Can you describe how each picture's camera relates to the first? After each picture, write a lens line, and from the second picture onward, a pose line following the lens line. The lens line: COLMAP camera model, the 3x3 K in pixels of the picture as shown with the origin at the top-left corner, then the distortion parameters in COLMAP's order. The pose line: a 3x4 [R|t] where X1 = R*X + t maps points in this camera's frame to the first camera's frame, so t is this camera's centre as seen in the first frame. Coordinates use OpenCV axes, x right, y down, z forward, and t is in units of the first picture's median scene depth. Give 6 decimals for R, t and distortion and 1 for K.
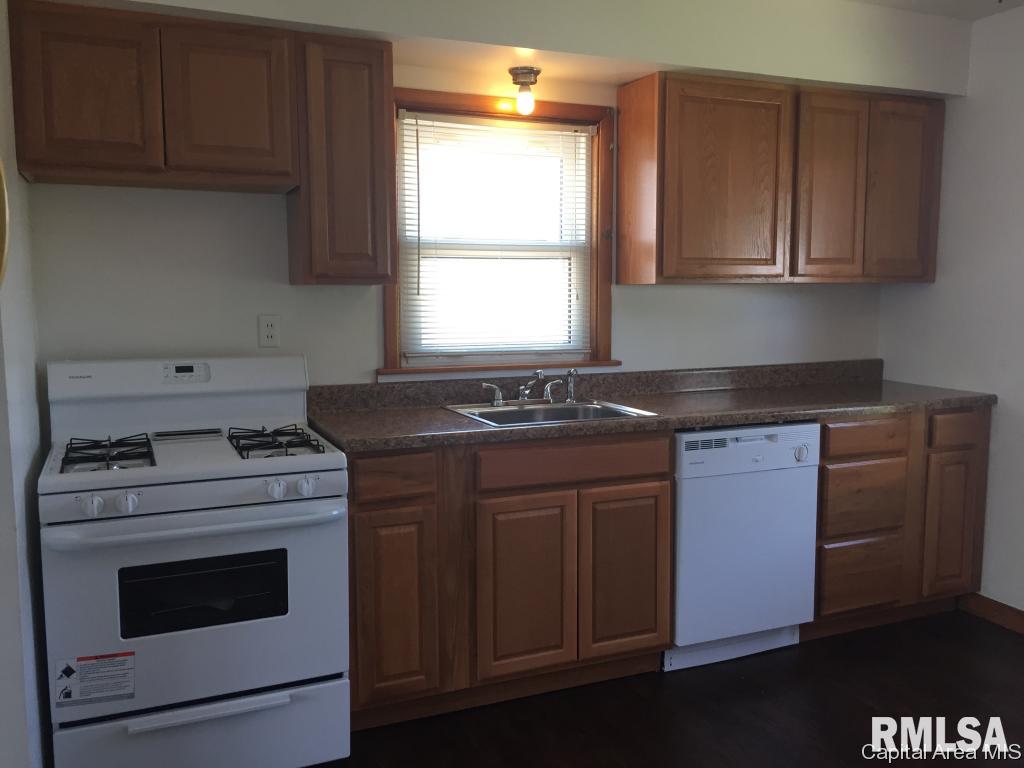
lens RADIAL K [[878.3, 0, 511.1], [0, 878.3, 383.9], [0, 0, 1]] dist [0.002006, 0.000249]
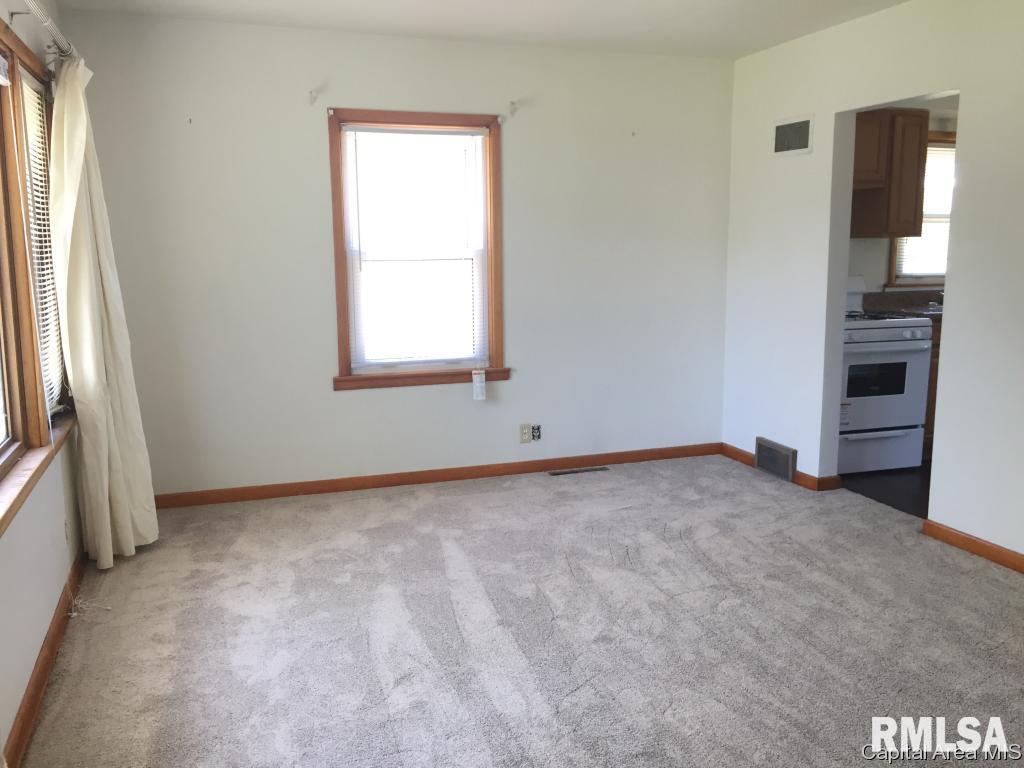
lens RADIAL K [[878.3, 0, 512.5], [0, 878.3, 383.6], [0, 0, 1]] dist [0.002006, 0.000249]
pose [[0.996680, 0.010631, -0.080722, -0.992761], [-0.006137, 0.998428, 0.055717, 0.119328], [0.081188, -0.055036, 0.995178, -1.160270]]
